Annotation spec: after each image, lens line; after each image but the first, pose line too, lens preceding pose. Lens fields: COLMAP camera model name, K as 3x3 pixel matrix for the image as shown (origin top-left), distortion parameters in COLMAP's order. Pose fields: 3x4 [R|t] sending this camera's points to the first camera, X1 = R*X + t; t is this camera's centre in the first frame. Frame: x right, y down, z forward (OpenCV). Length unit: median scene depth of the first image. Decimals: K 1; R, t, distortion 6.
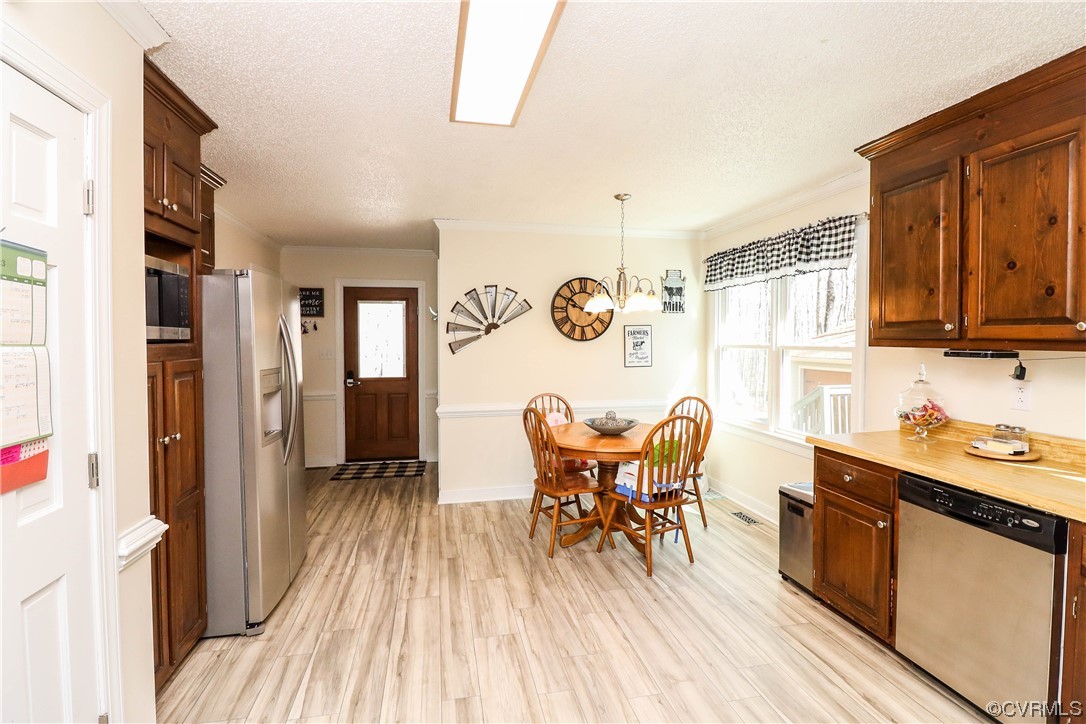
lens RADIAL K [[522.2, 0, 544.7], [0, 522.2, 351.7], [0, 0, 1]] dist [-0.013585, -0.002290]
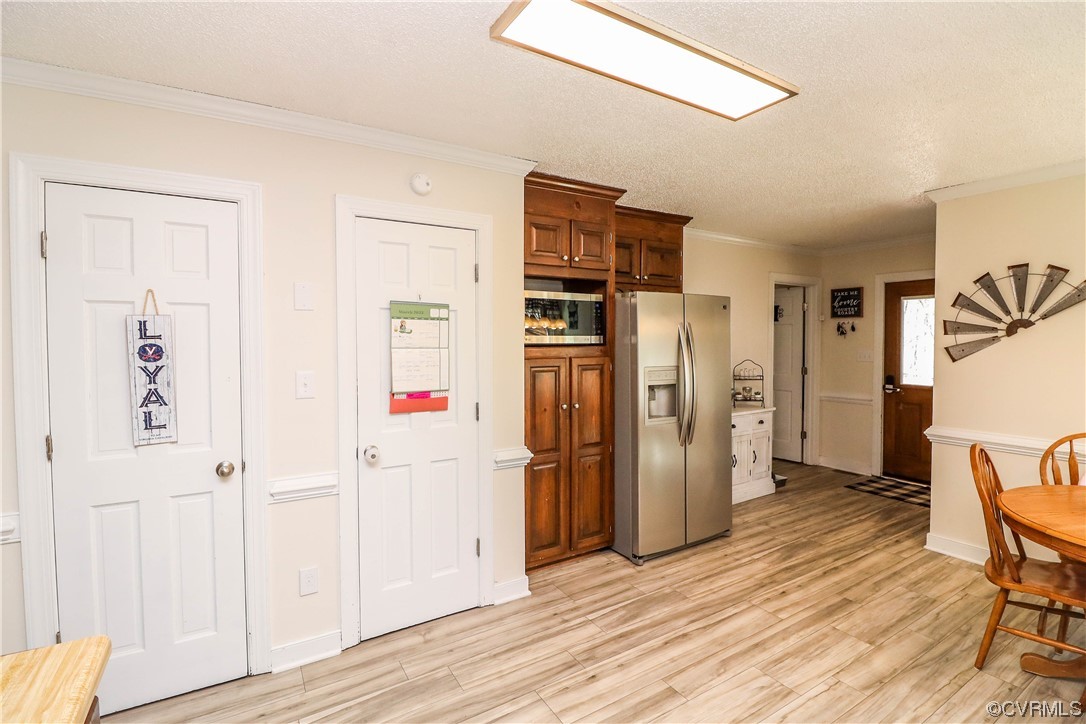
lens RADIAL K [[496.4, 0, 536.1], [0, 496.4, 352.0], [0, 0, 1]] dist [-0.005672, -0.010336]
pose [[0.321504, 0.025571, -0.946563, 0.375769], [-0.019851, 0.999598, 0.020261, -0.014750], [0.946700, 0.012276, 0.321882, 0.227342]]
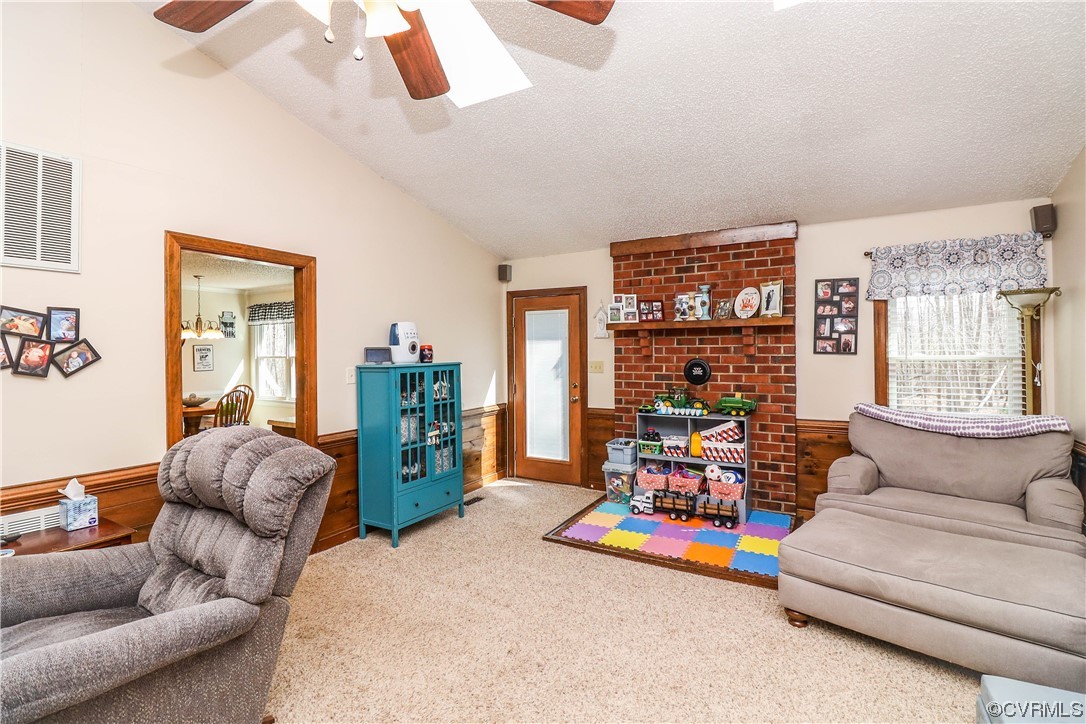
lens RADIAL K [[496.4, 0, 544.7], [0, 496.4, 354.4], [0, 0, 1]] dist [-0.005672, -0.010336]
pose [[0.669322, -0.009204, 0.742915, -0.324670], [0.025198, 0.999629, -0.010317, 0.025980], [-0.742545, 0.025626, 0.669306, -1.050313]]
